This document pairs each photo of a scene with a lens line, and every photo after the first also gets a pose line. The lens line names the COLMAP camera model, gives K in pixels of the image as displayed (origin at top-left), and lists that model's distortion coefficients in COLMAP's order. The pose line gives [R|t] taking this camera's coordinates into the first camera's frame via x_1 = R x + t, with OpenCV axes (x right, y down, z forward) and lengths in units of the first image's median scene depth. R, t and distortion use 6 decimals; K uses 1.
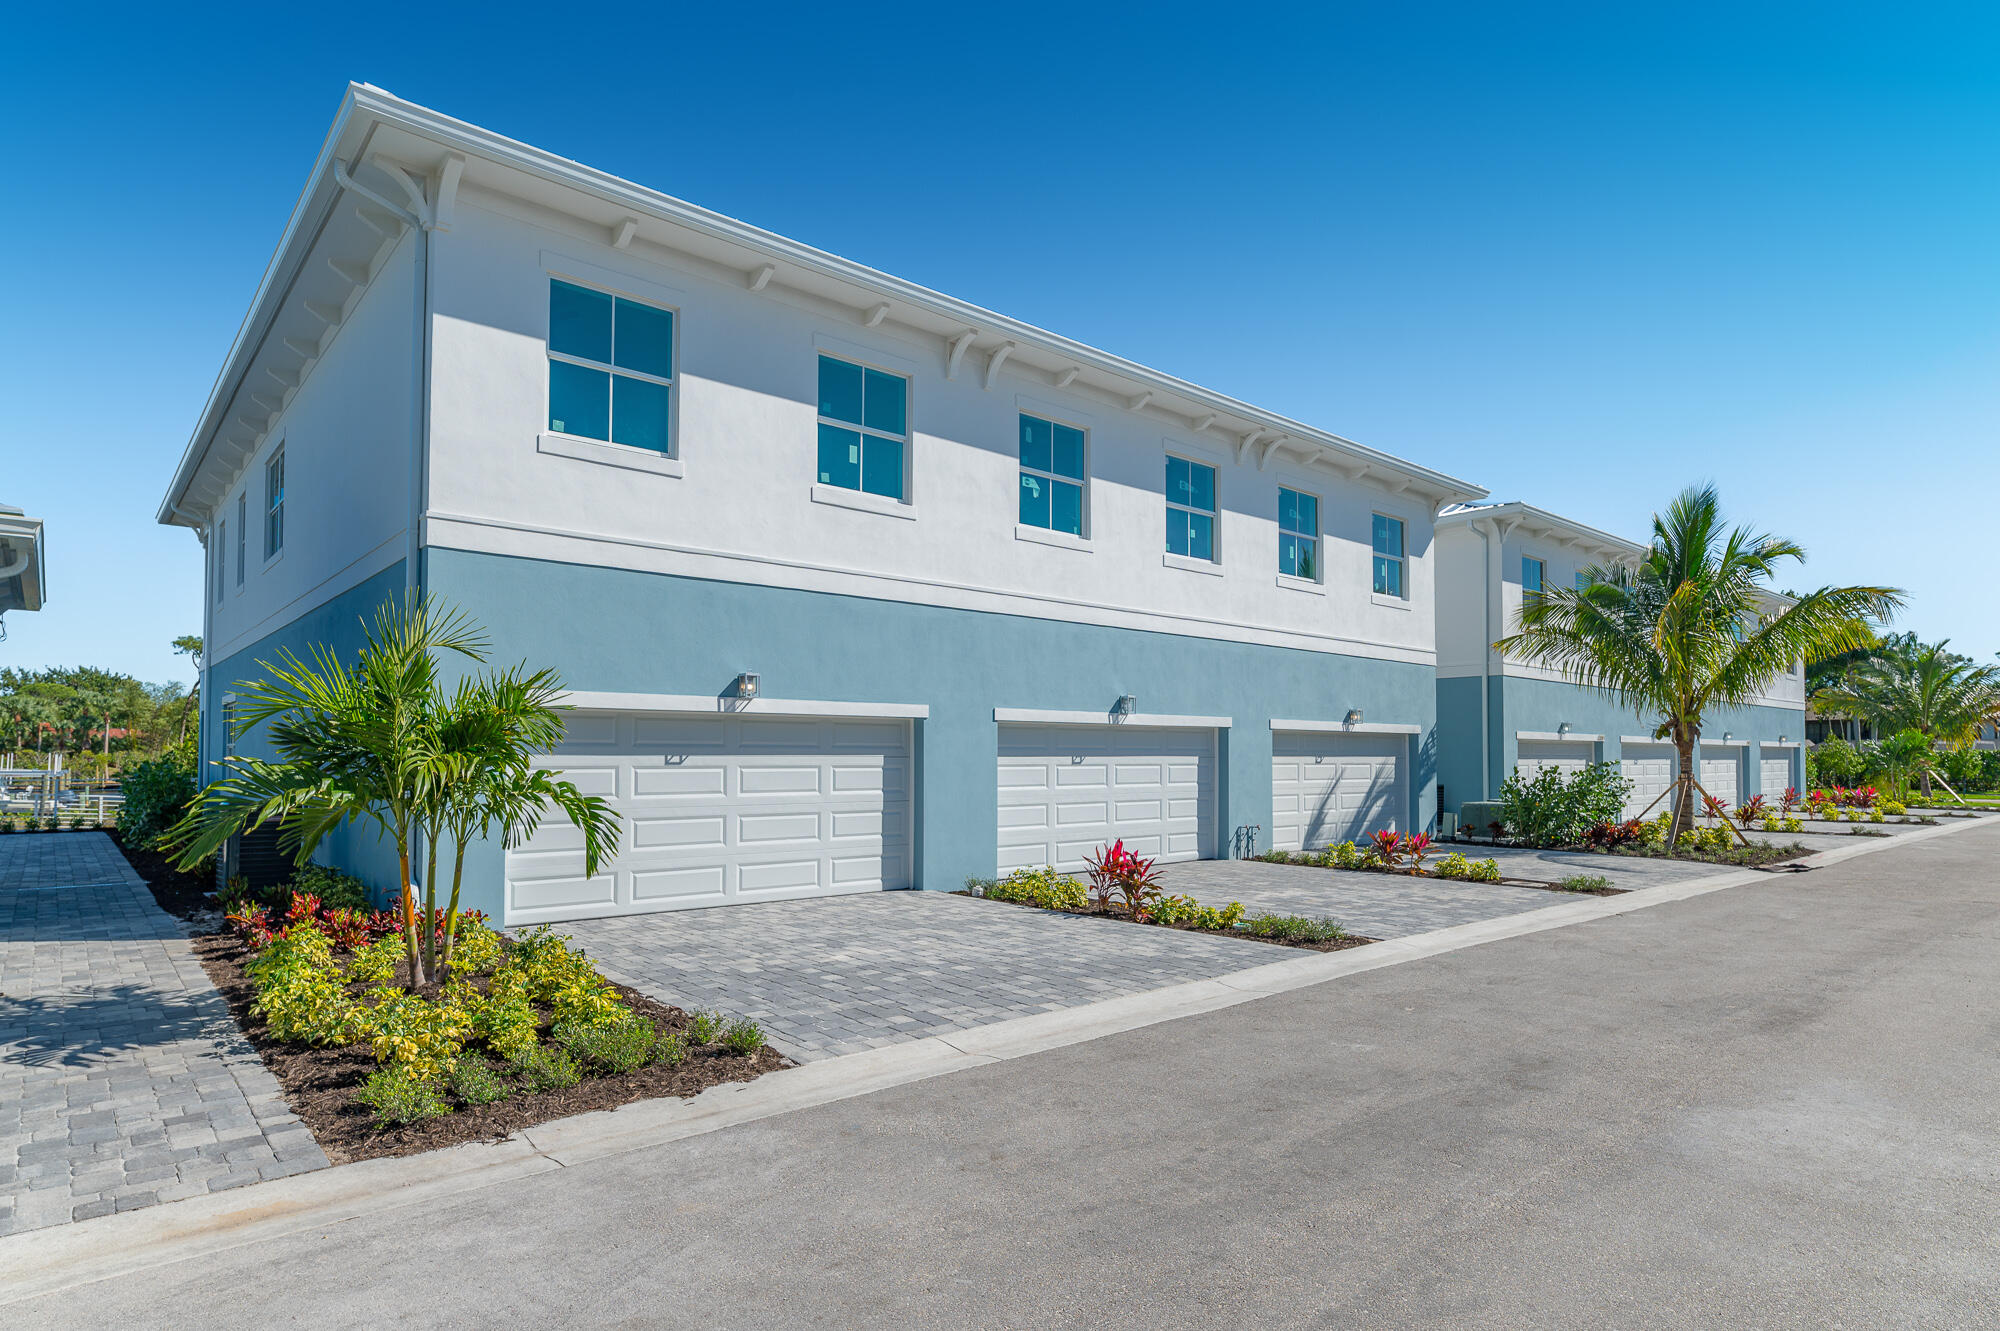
lens RADIAL K [[1320.0, 0, 999.3], [0, 1320.0, 722.0], [0, 0, 1]] dist [-0.007450, -0.001795]
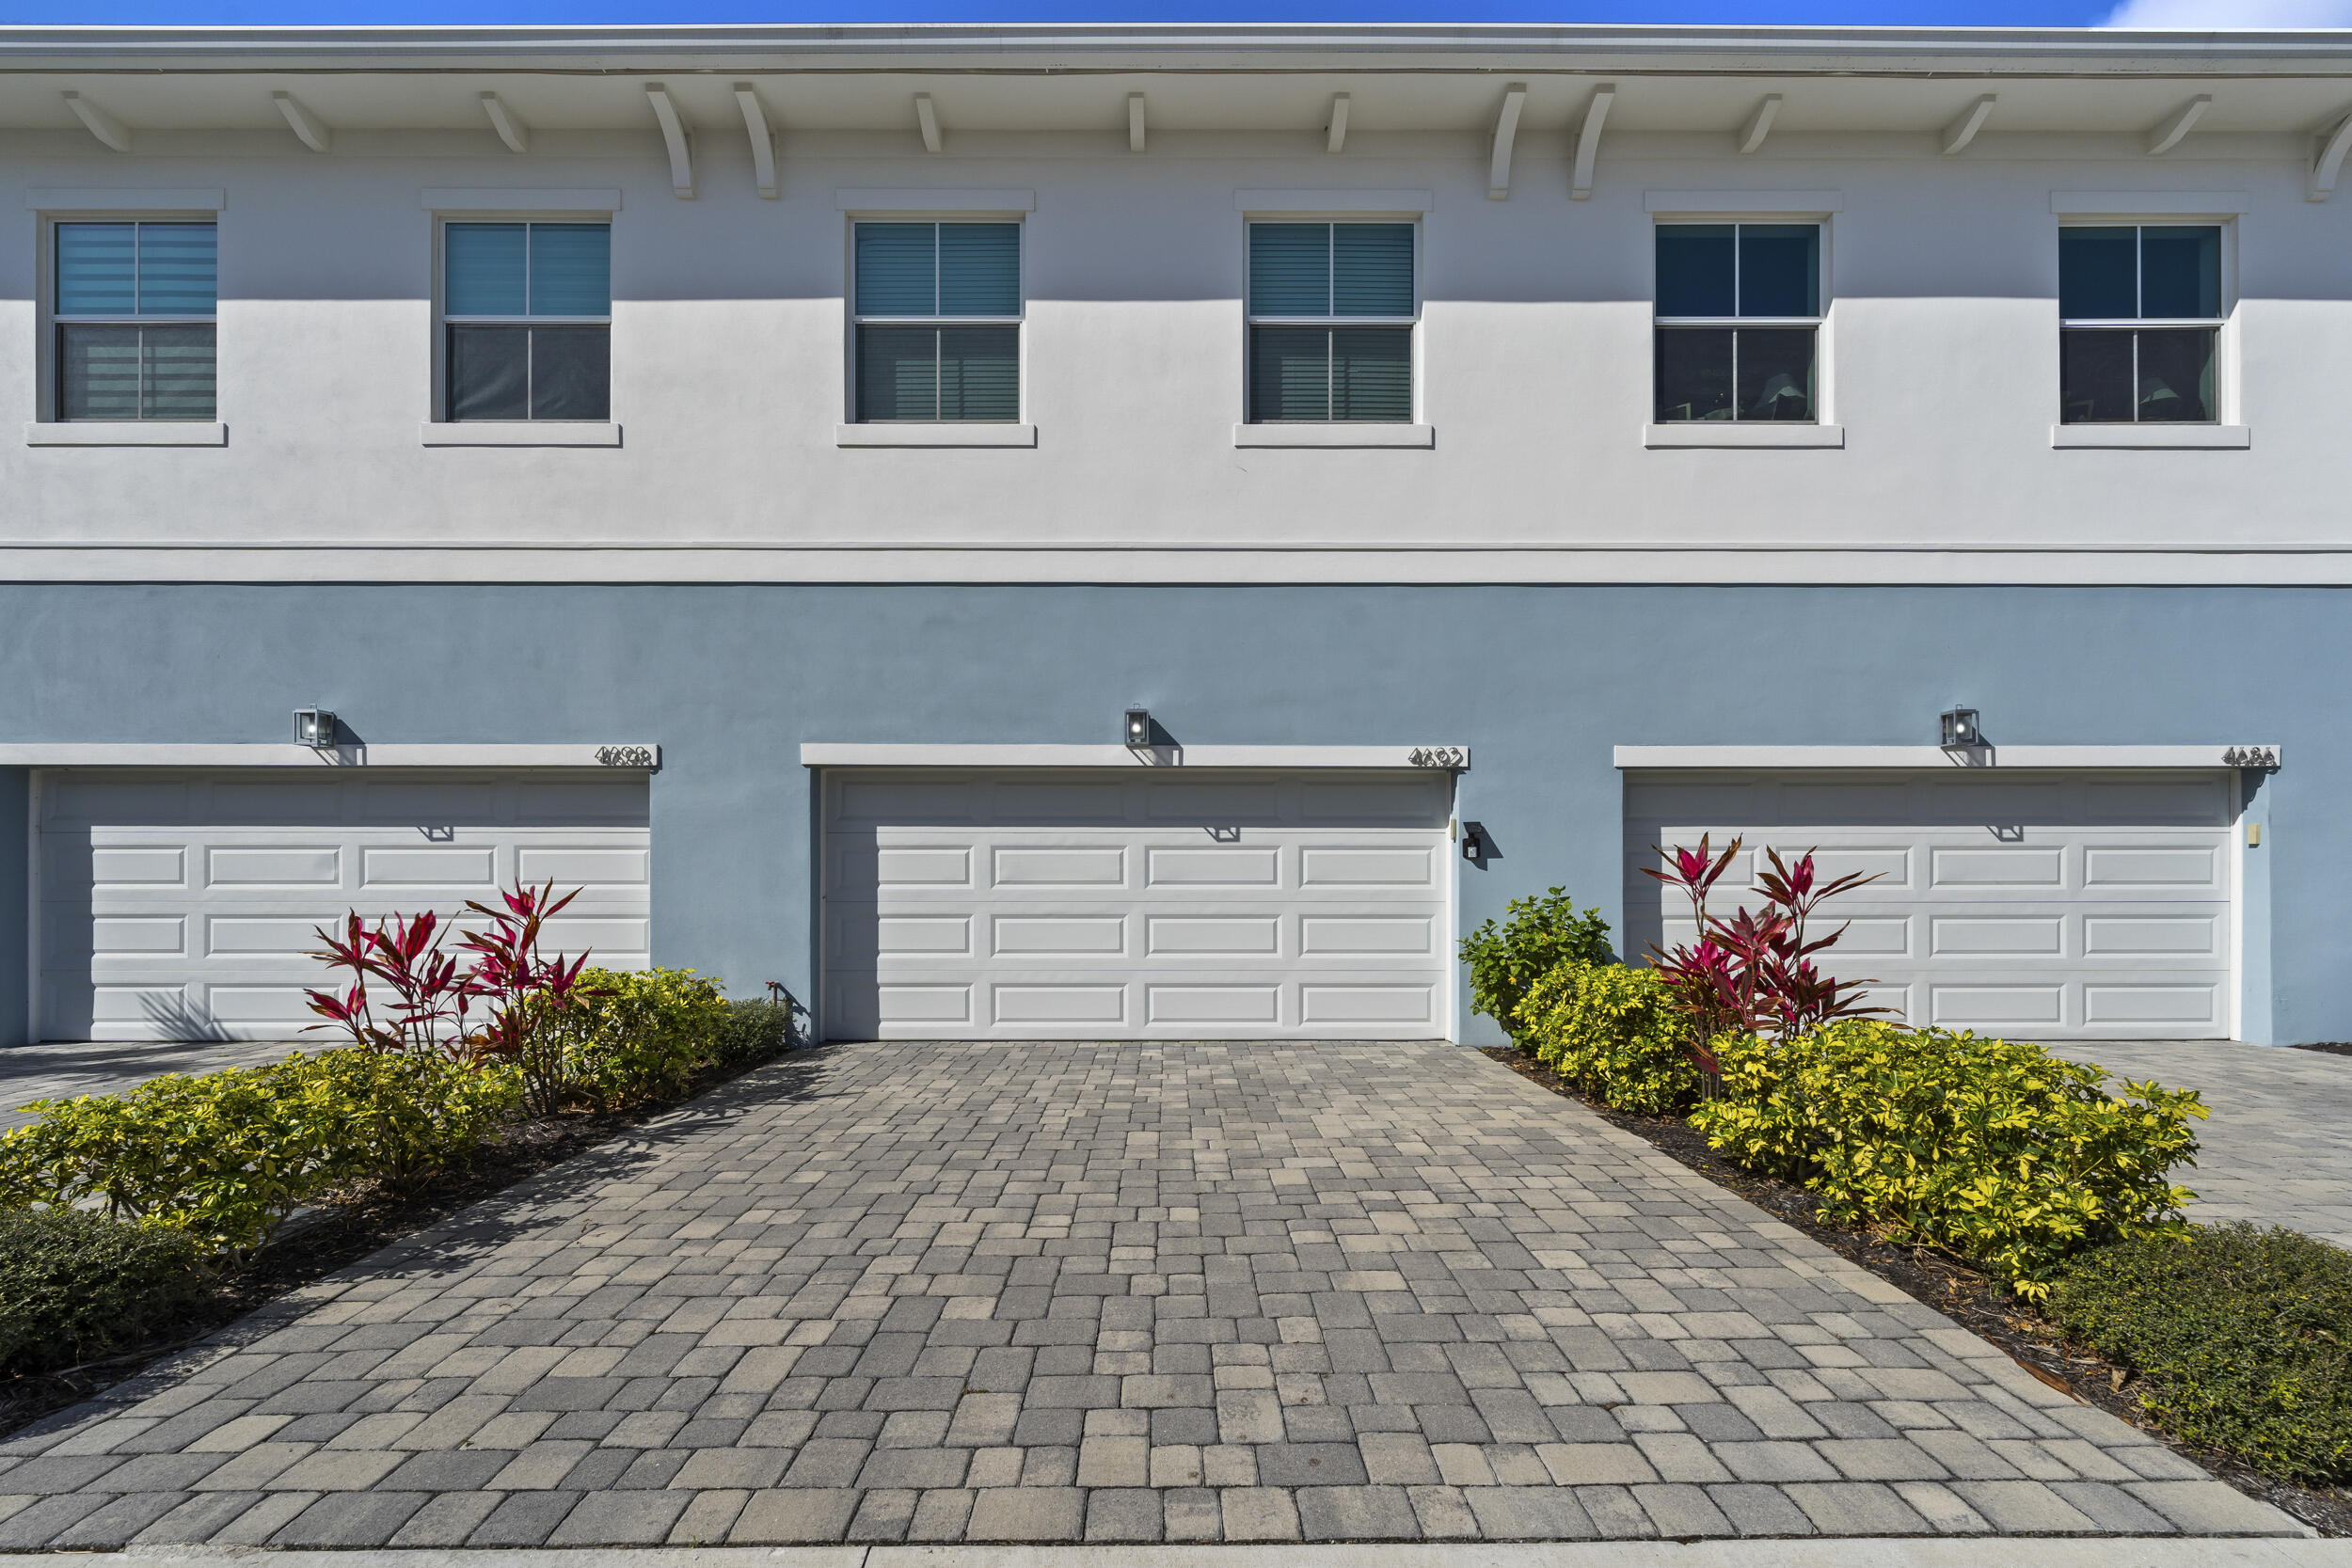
lens RADIAL K [[1552.2, 0, 1175.2], [0, 1552.2, 850.4], [0, 0, 1]] dist [-0.007450, -0.001795]
pose [[0.688227, 0.006712, -0.725465, 0.352455], [0.022017, 0.999303, 0.030132, 0.010281], [0.725162, -0.036710, 0.687599, 0.377526]]
